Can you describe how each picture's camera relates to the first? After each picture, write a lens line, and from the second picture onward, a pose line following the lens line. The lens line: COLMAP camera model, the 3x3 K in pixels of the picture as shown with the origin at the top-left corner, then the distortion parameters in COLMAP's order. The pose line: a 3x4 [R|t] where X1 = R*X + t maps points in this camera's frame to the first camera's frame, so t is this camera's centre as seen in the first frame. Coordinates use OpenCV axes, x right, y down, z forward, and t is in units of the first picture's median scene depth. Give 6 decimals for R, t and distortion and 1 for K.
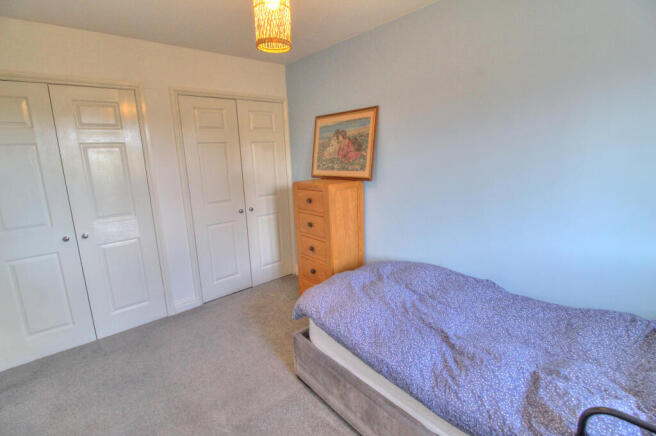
lens RADIAL K [[309.7, 0, 329.2], [0, 309.7, 216.4], [0, 0, 1]] dist [0.006745, -0.002019]
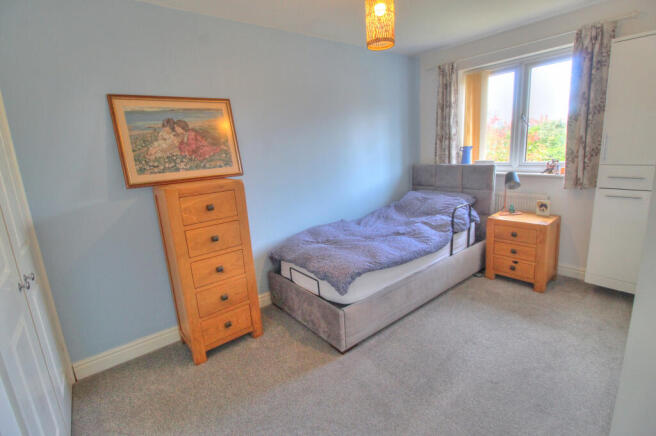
lens RADIAL K [[309.7, 0, 328.9], [0, 309.7, 216.8], [0, 0, 1]] dist [0.006745, -0.002019]
pose [[0.042345, -0.194665, 0.979955, -0.765040], [0.264562, 0.948007, 0.176886, -0.083186], [-0.963439, 0.251769, 0.091644, 0.623304]]
